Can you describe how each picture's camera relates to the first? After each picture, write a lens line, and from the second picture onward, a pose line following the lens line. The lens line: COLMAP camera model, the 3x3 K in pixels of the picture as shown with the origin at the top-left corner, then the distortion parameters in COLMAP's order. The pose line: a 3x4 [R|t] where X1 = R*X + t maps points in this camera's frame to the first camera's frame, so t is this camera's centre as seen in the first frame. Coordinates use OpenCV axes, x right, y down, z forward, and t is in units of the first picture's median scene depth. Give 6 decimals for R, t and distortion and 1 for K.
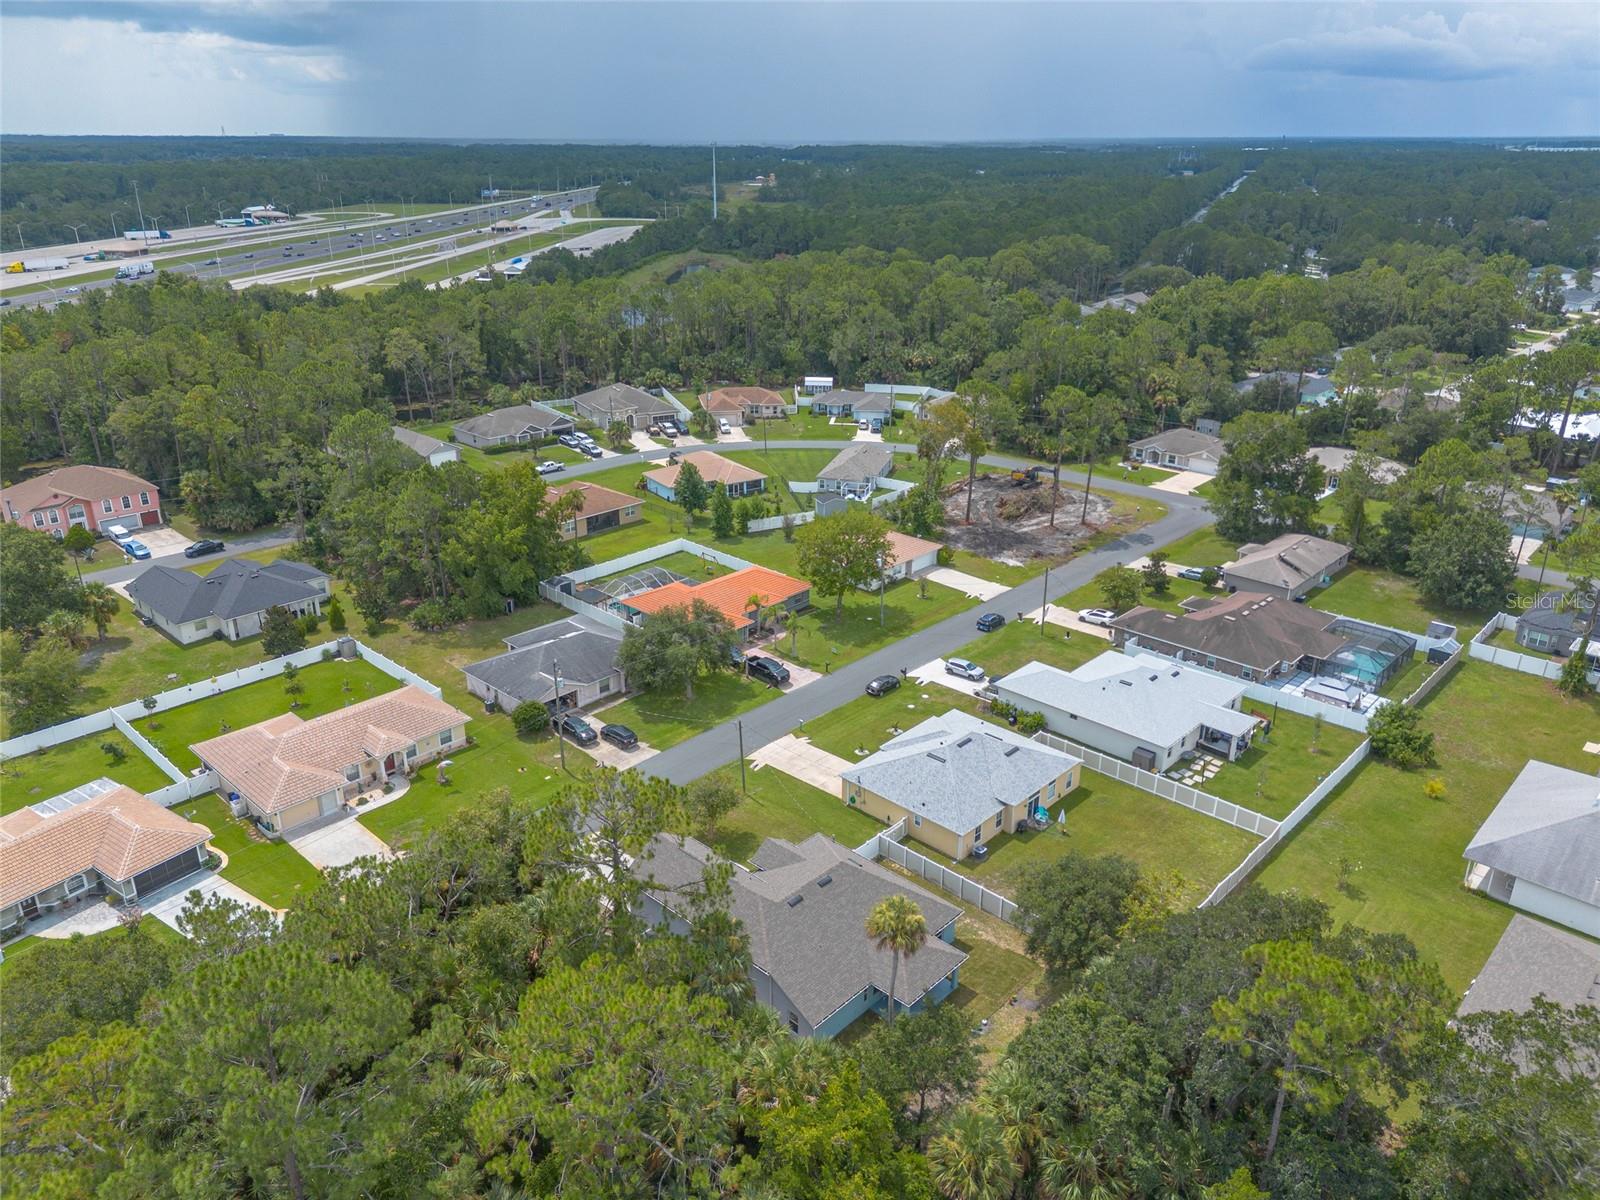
lens RADIAL K [[1131.9, 0, 802.6], [0, 1131.9, 614.2], [0, 0, 1]] dist [0.076685, -0.072721]
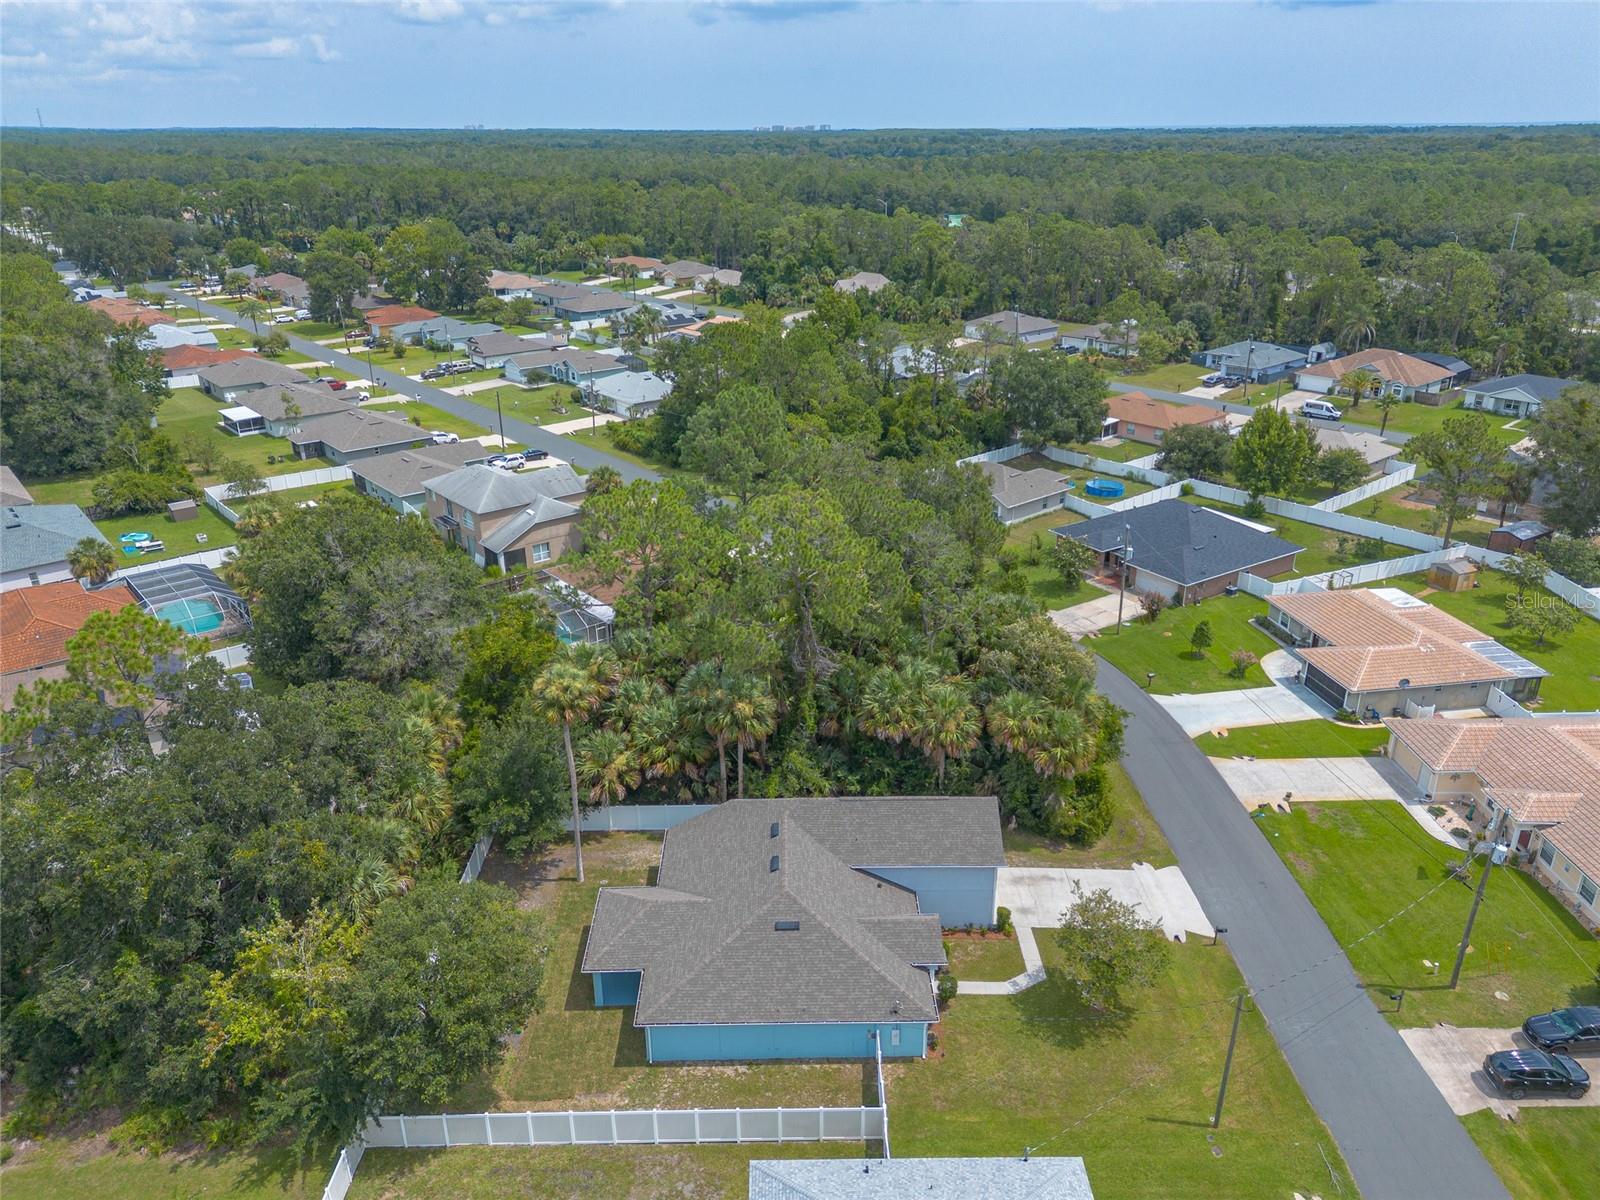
lens RADIAL K [[1131.9, 0, 784.9], [0, 1131.9, 592.3], [0, 0, 1]] dist [0.076685, -0.072721]
pose [[-0.726098, 0.258561, -0.637125, 0.238692], [-0.263474, 0.751254, 0.605144, -0.188391], [0.635109, 0.607259, -0.477360, 0.674517]]
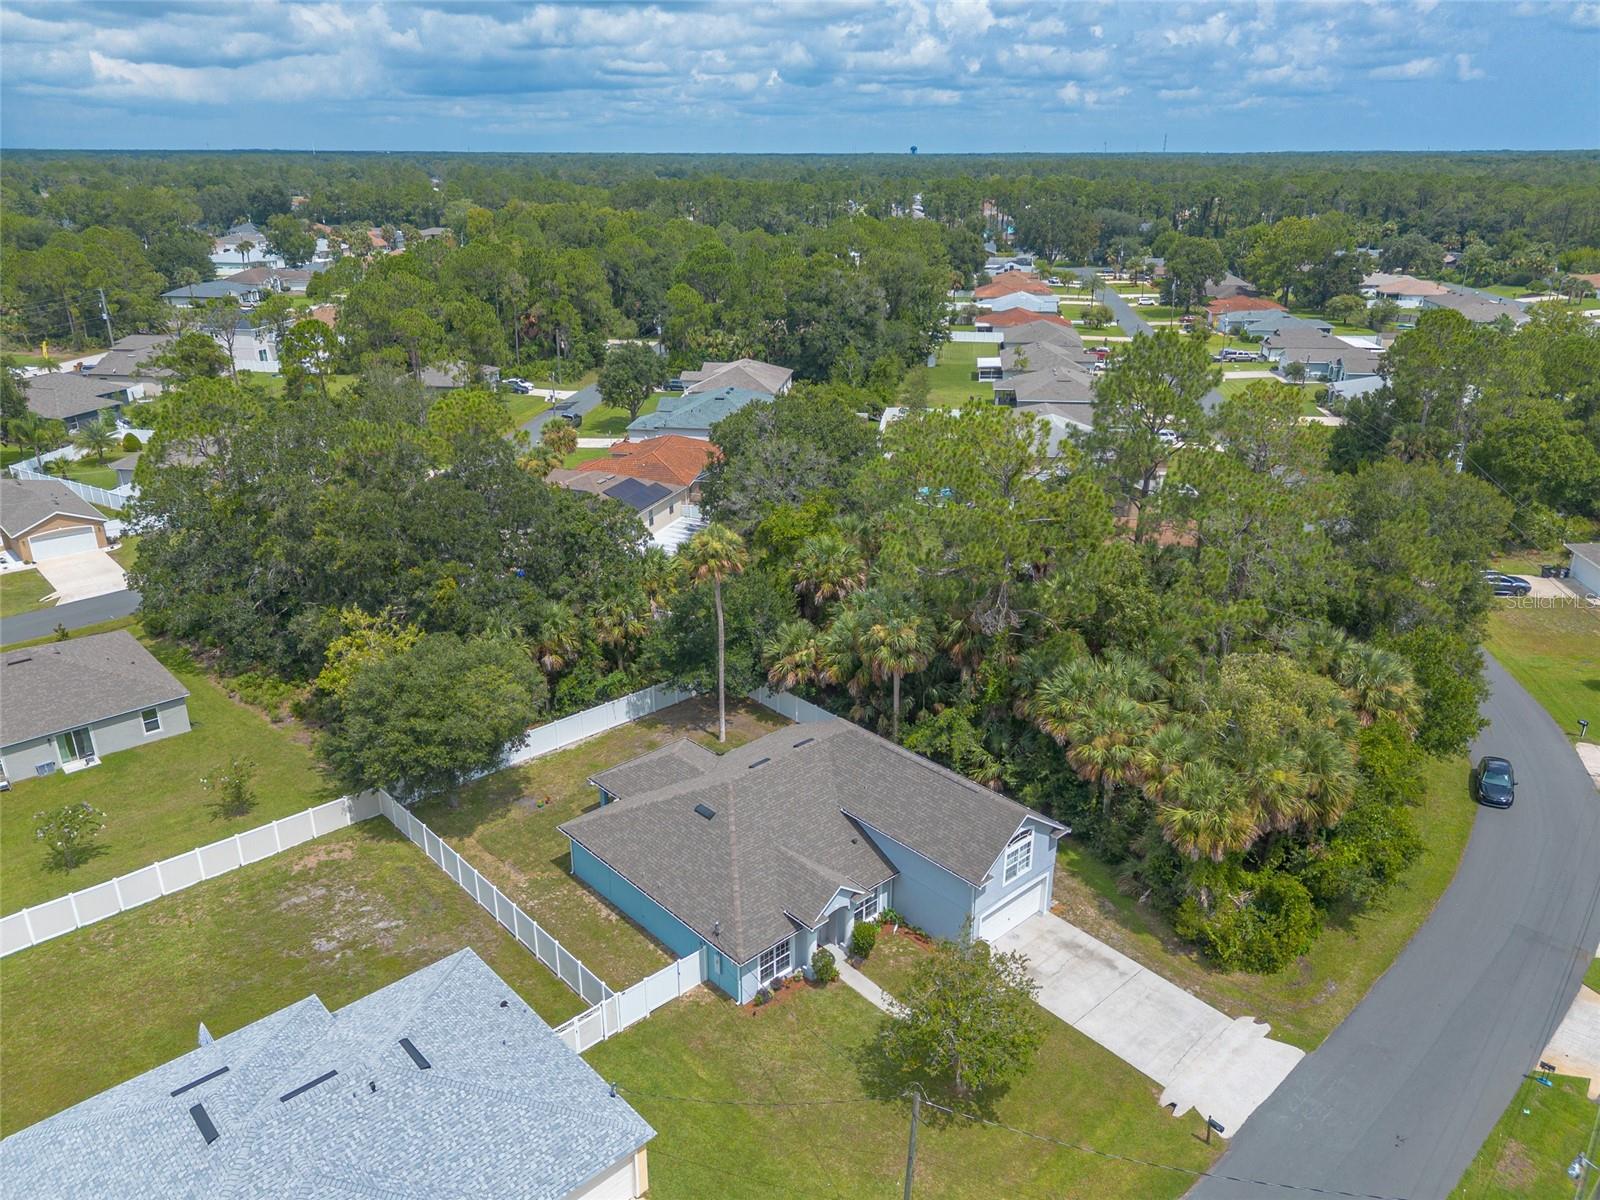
lens RADIAL K [[1131.9, 0, 797.0], [0, 1131.9, 604.8], [0, 0, 1]] dist [0.076685, -0.072721]
pose [[-0.996940, -0.032523, 0.071079, -0.026584], [0.026208, 0.717619, 0.695943, -0.173543], [-0.073641, 0.695676, -0.714571, 0.770931]]
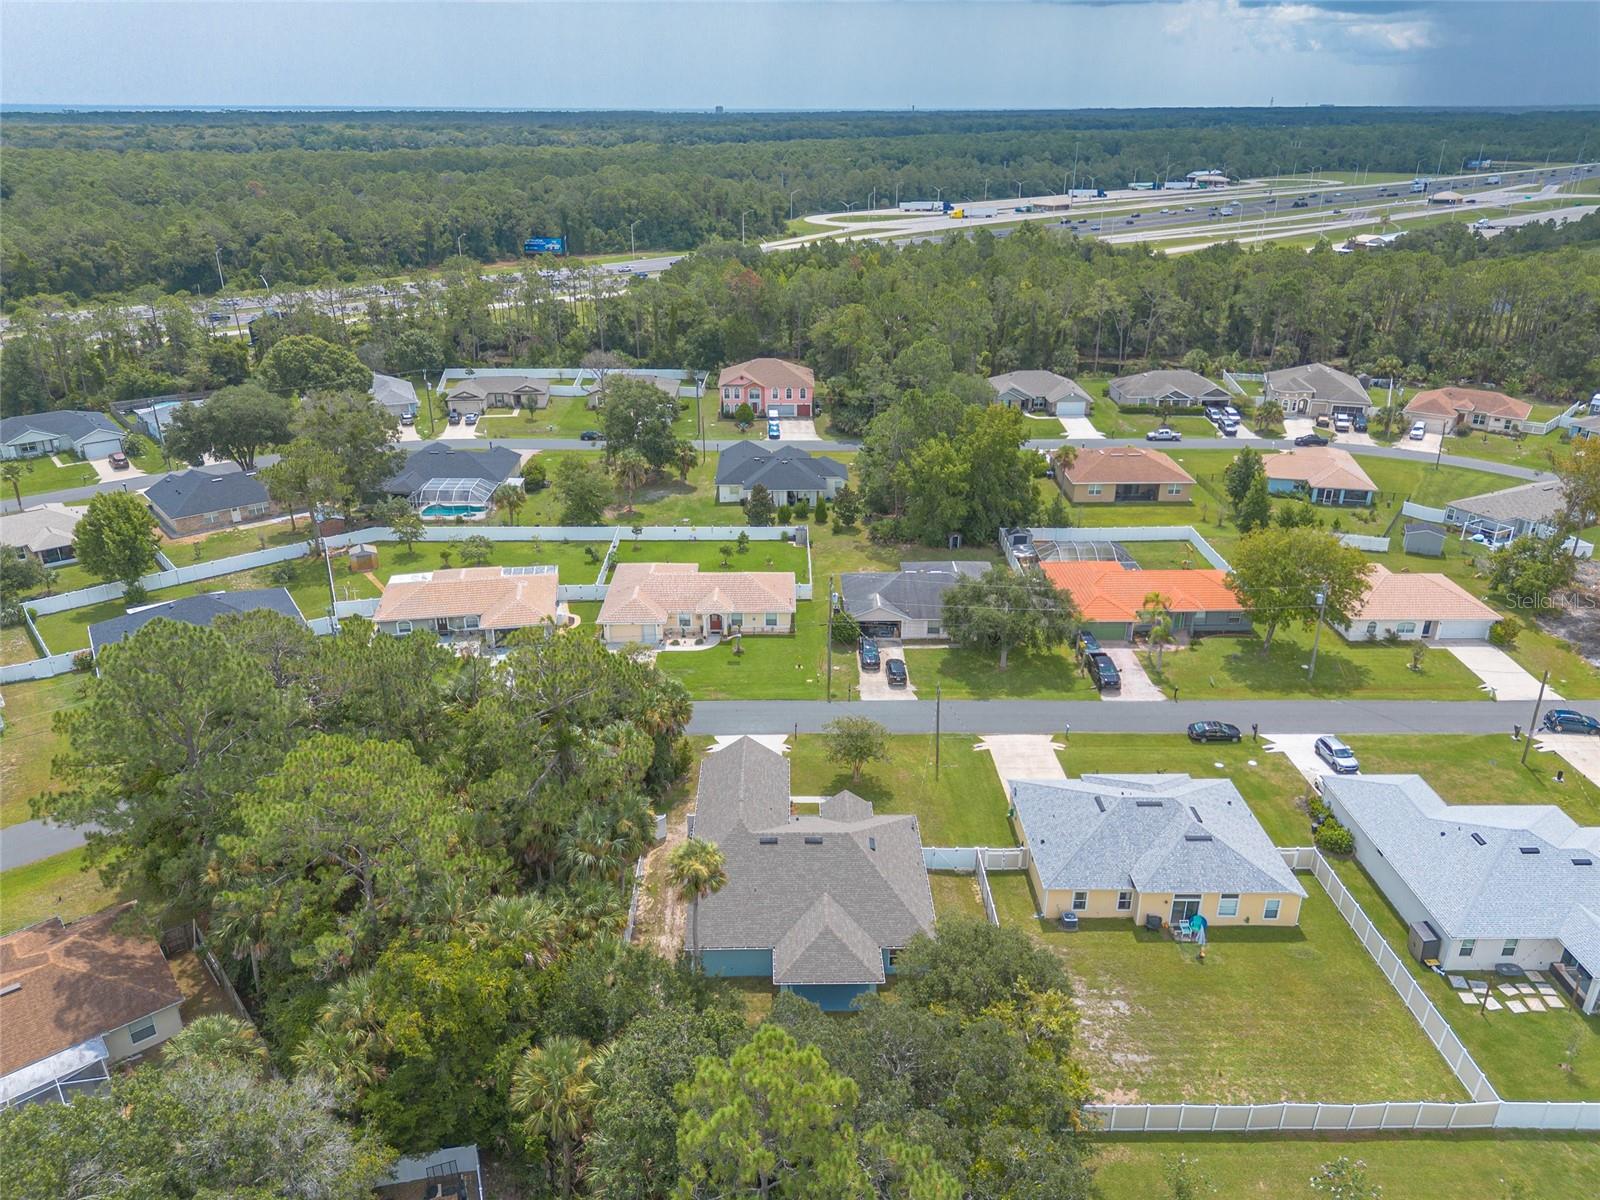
lens RADIAL K [[1131.9, 0, 796.8], [0, 1131.9, 610.9], [0, 0, 1]] dist [0.076685, -0.072721]
pose [[0.692115, 0.288245, -0.661734, 0.314028], [-0.276031, 0.952810, 0.126331, -0.034212], [0.666921, 0.095224, 0.739019, 0.146102]]
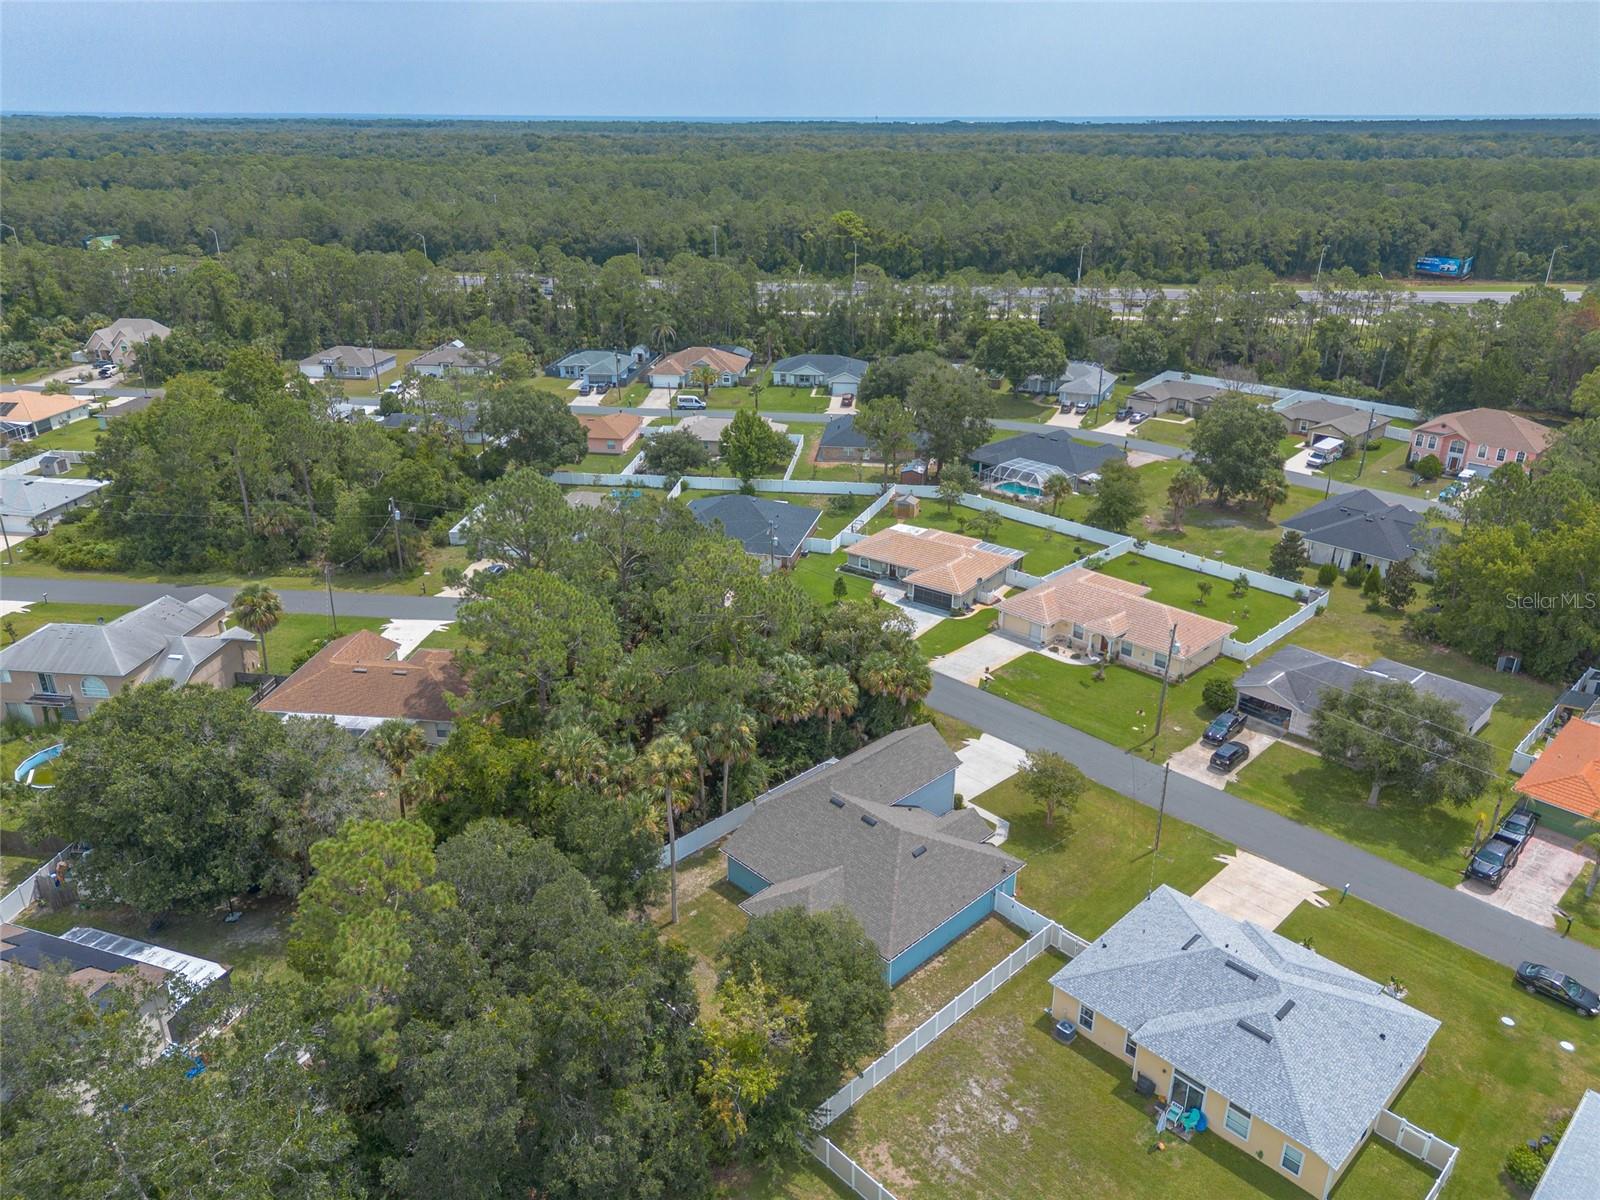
lens RADIAL K [[1131.9, 0, 790.6], [0, 1131.9, 603.7], [0, 0, 1]] dist [0.076685, -0.072721]
pose [[-0.054549, 0.389189, -0.919541, 0.455307], [-0.386163, 0.841033, 0.378869, -0.141850], [0.920816, 0.375760, 0.104413, 0.413427]]
